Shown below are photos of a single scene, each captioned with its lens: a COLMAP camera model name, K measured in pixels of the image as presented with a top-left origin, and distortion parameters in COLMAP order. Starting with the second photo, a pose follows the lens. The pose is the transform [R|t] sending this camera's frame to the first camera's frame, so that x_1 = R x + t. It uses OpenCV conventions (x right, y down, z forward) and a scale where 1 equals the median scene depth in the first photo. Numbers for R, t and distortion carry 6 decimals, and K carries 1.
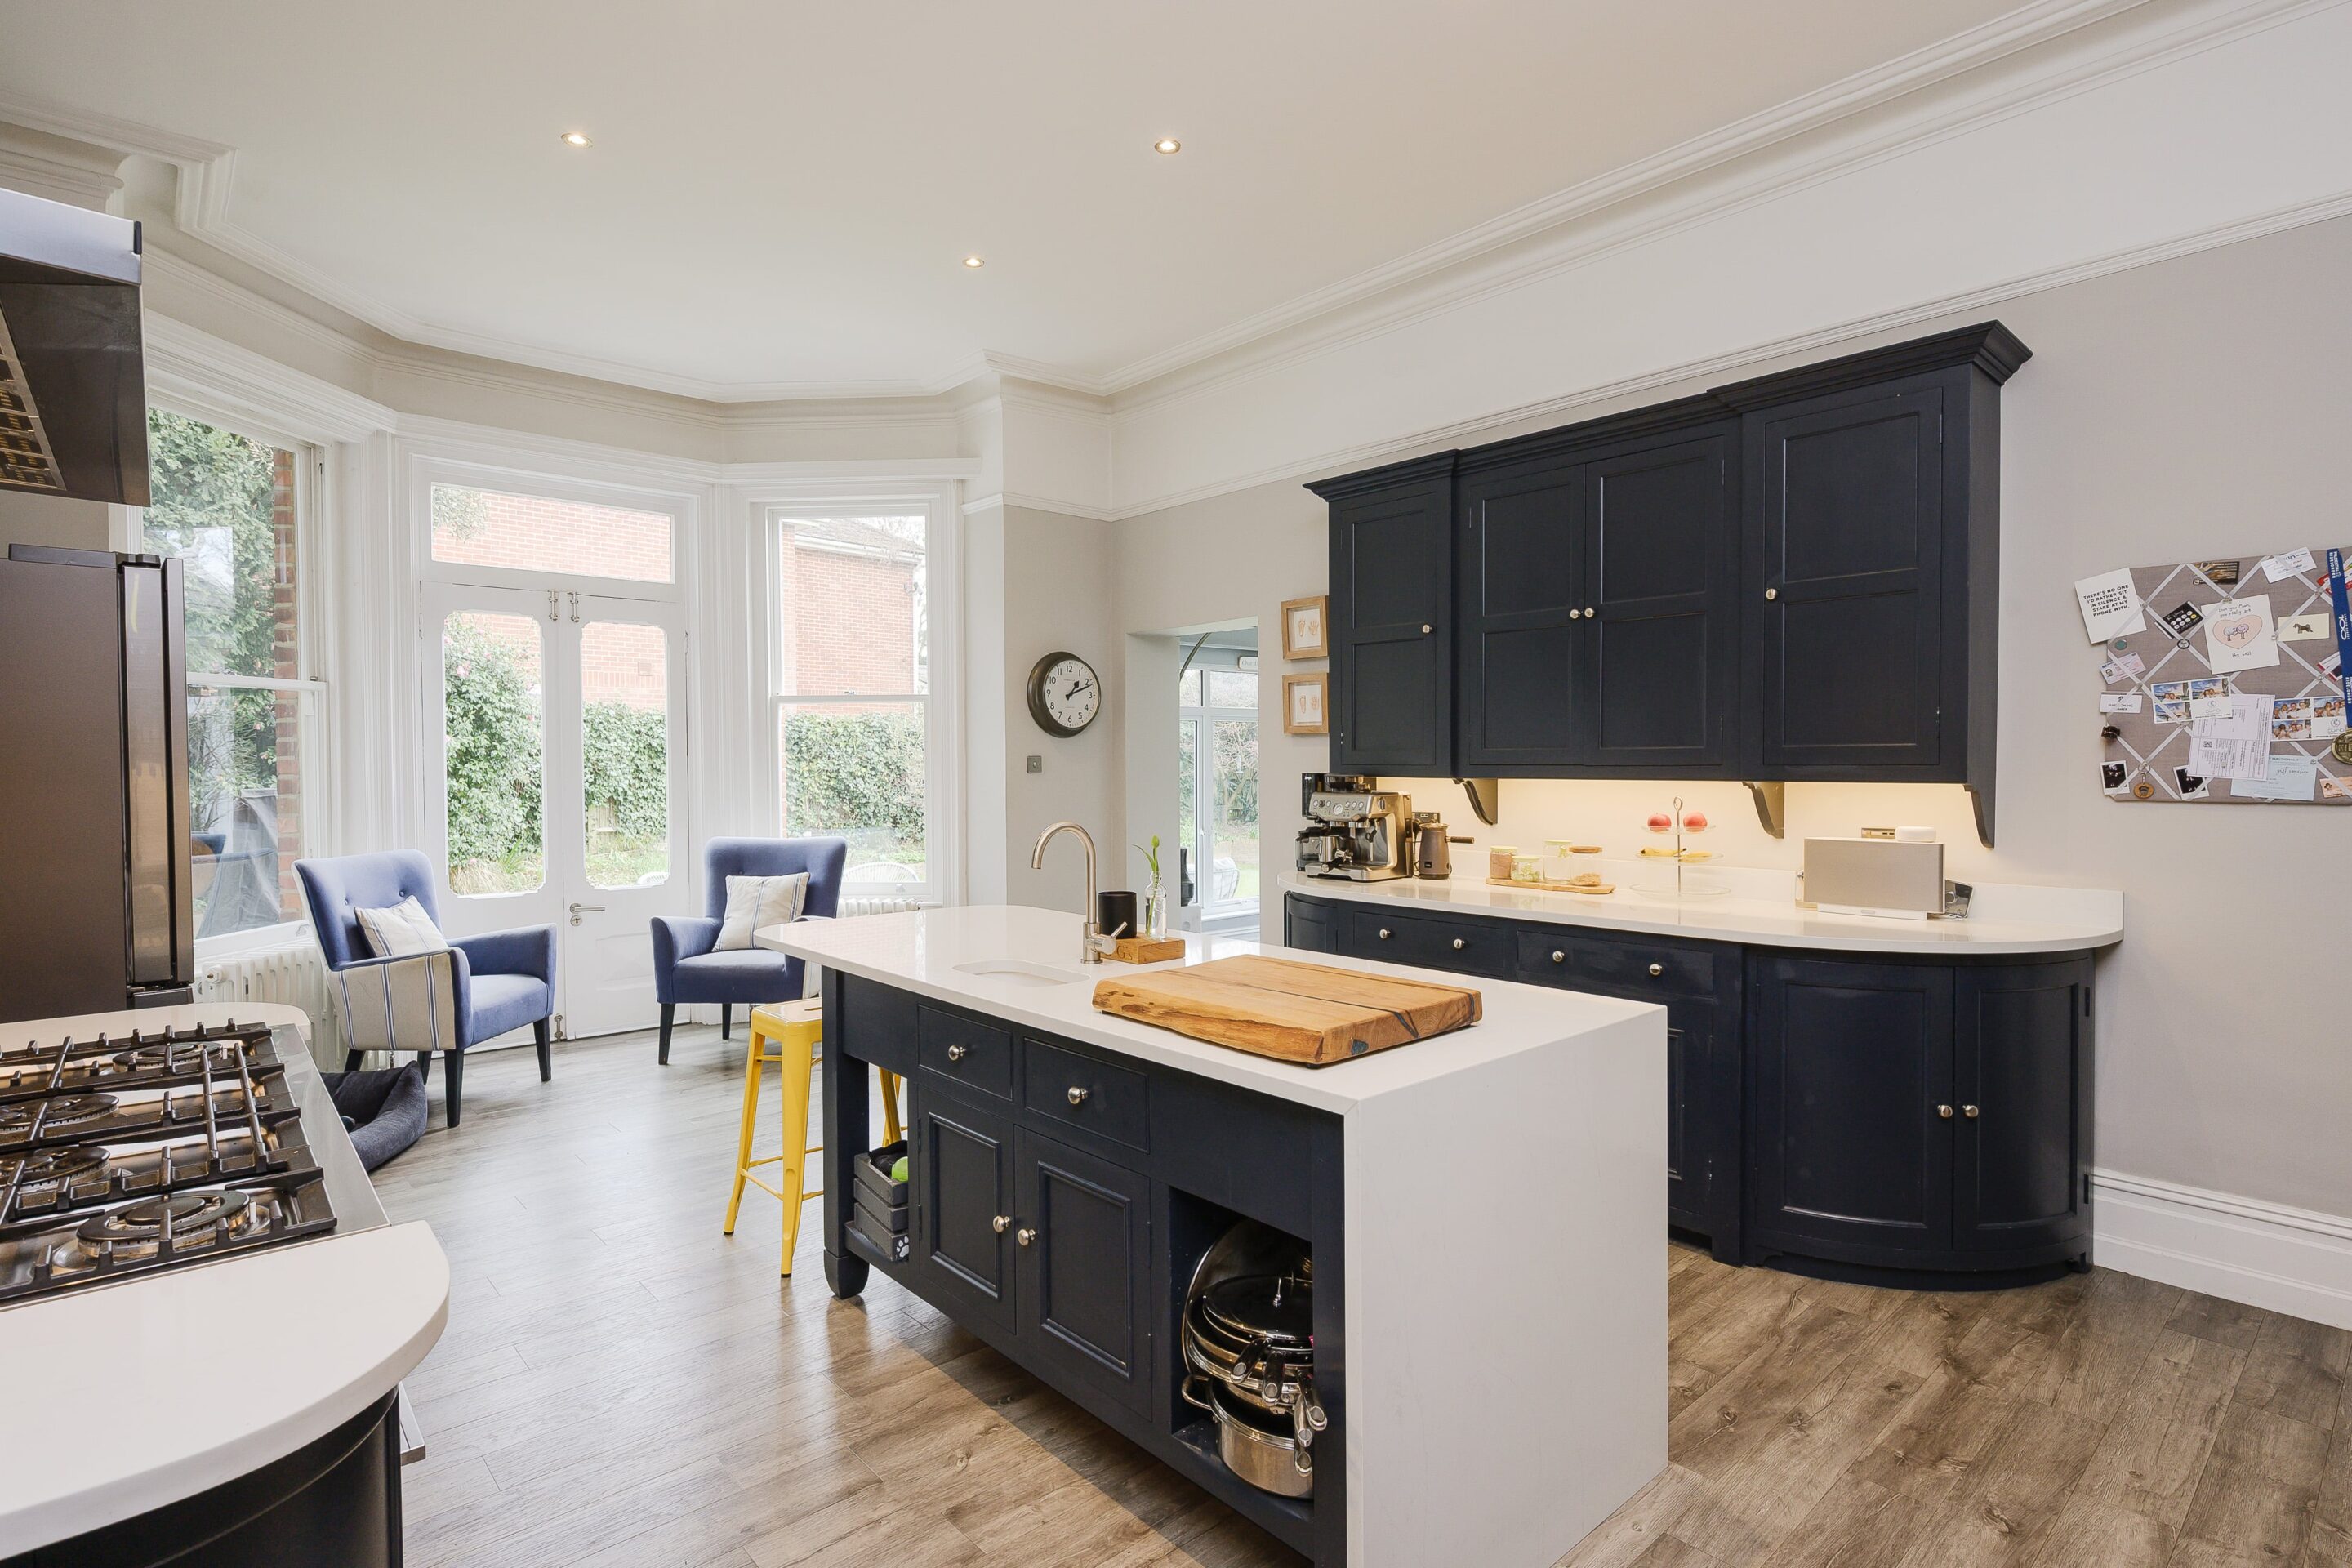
lens RADIAL K [[1151.6, 0, 1171.4], [0, 1151.6, 786.9], [0, 0, 1]] dist [-0.000076, 0.000000]
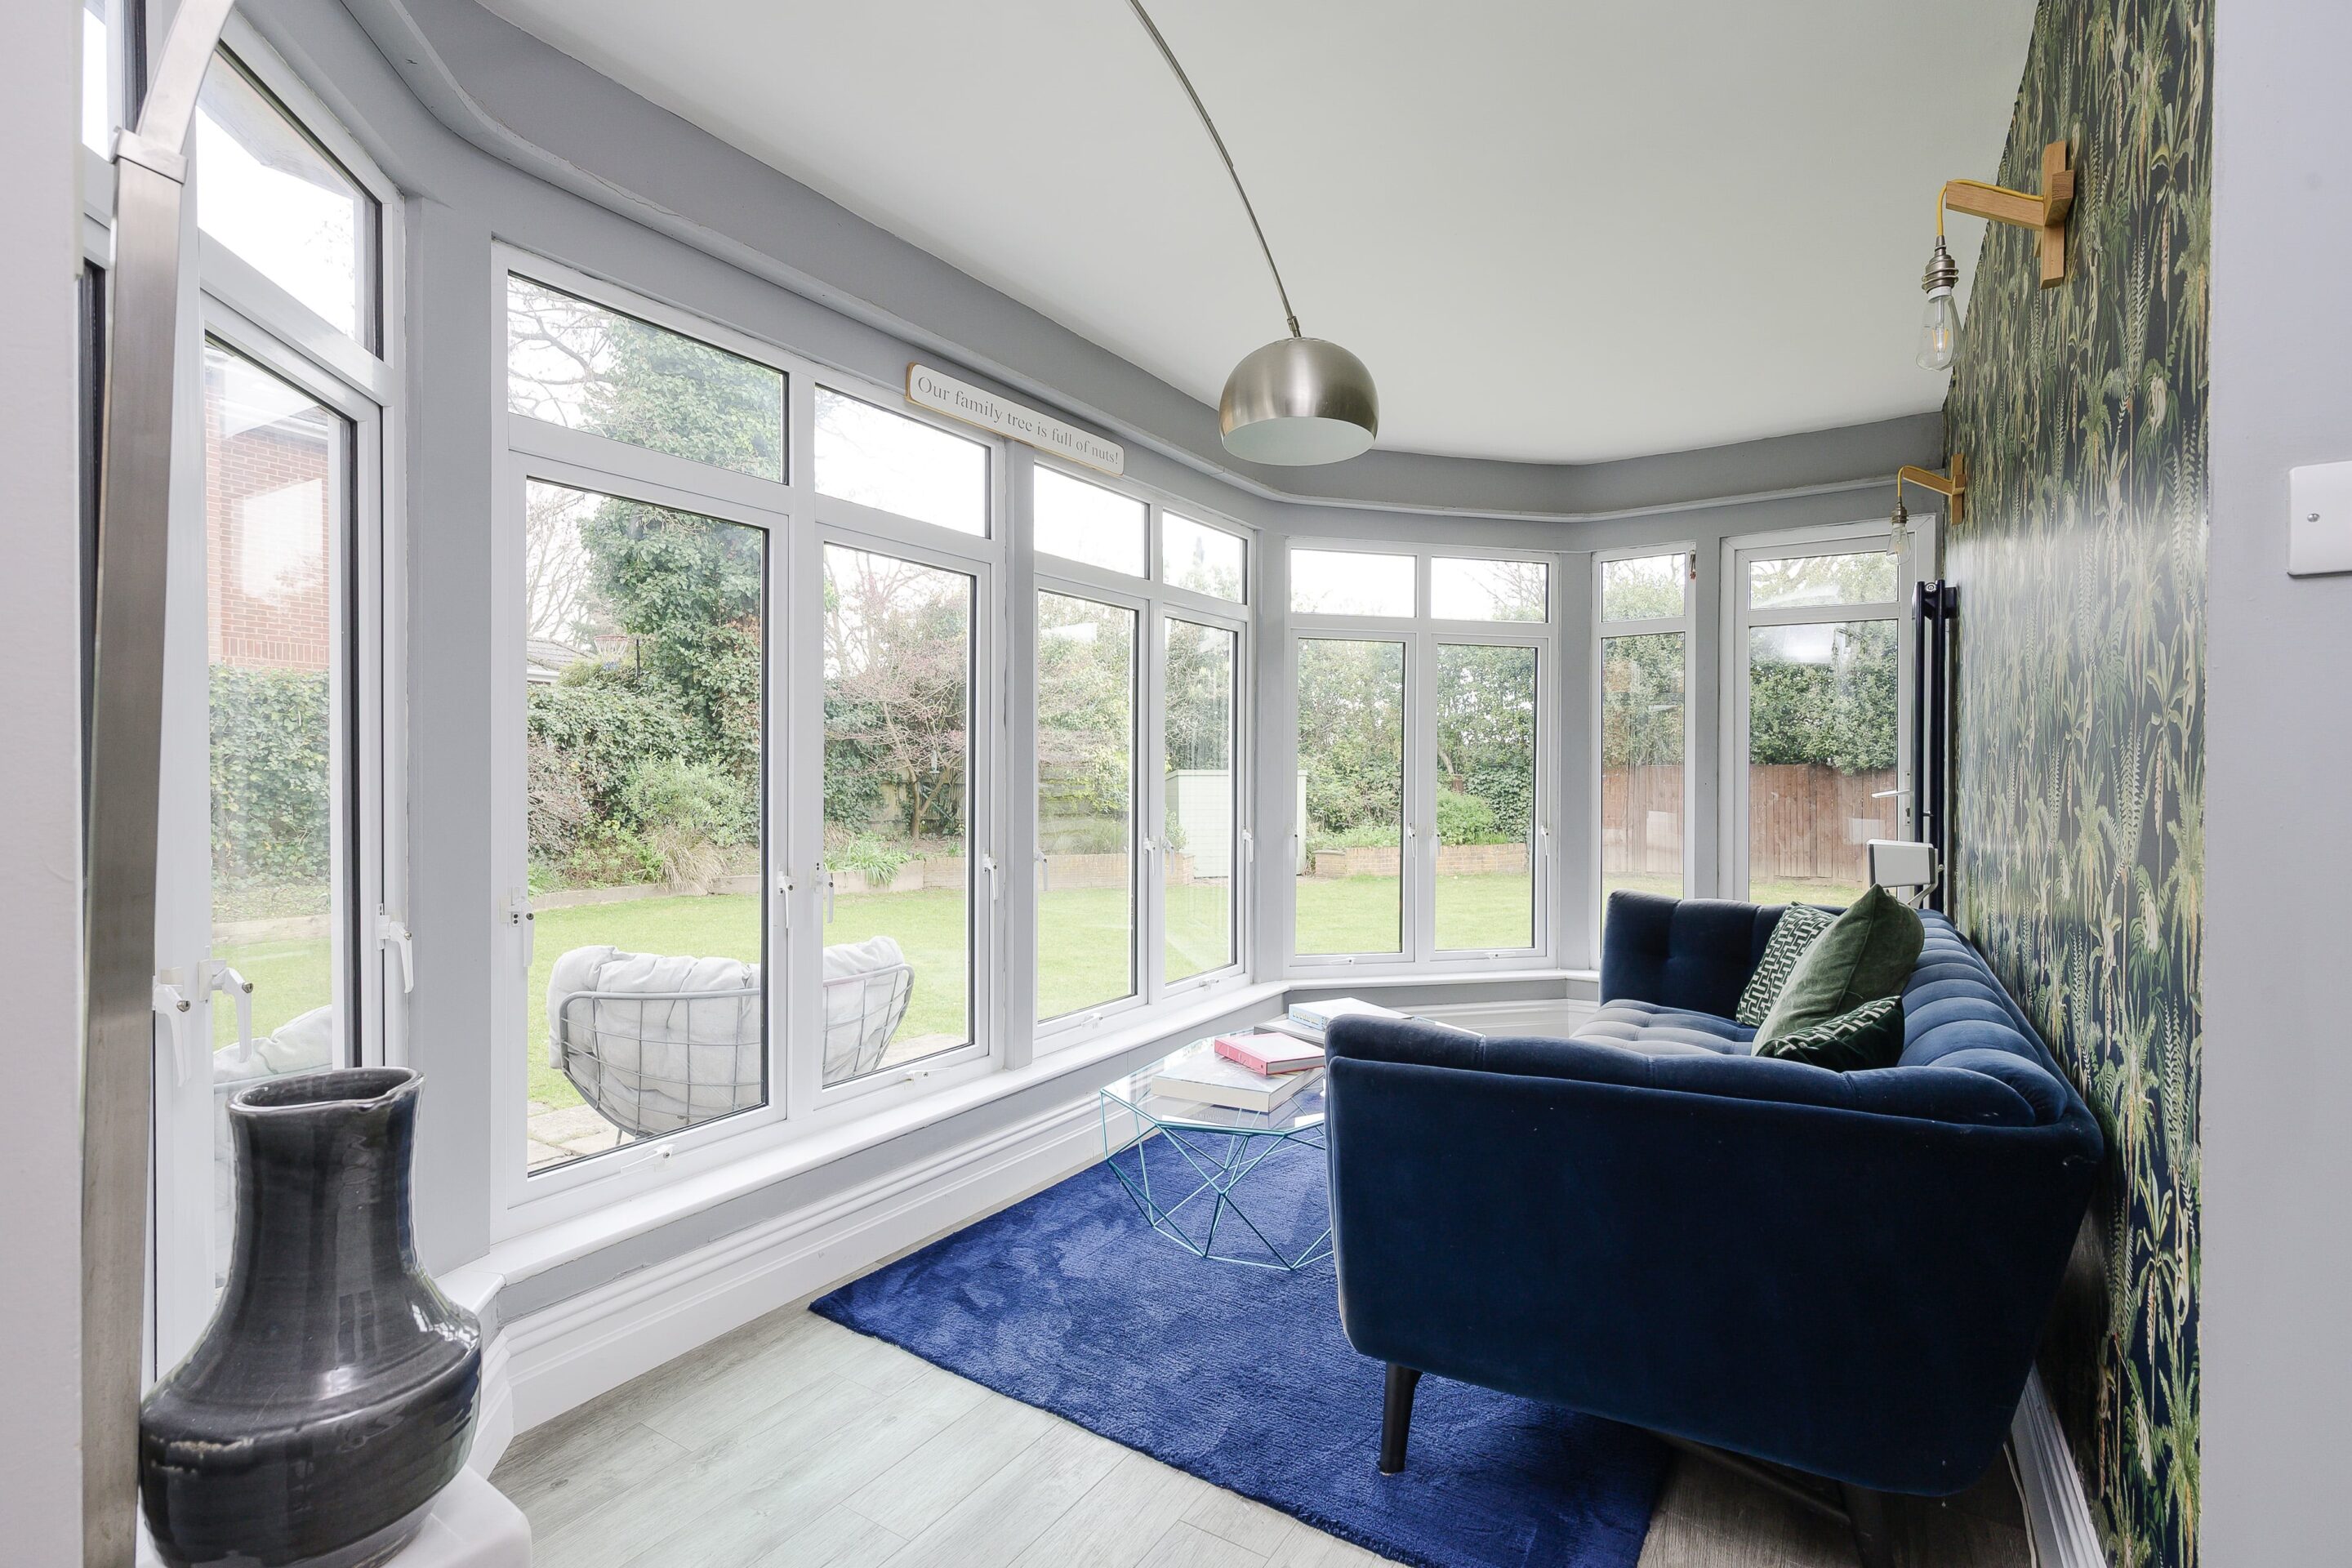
lens RADIAL K [[1056.6, 0, 1178.7], [0, 1056.6, 781.3], [0, 0, 1]] dist [0.000193, -0.000011]
pose [[0.962619, 0.016006, 0.270385, 0.027717], [-0.014575, 0.999867, -0.007301, -0.004504], [-0.270466, 0.003087, 0.962725, 0.309674]]
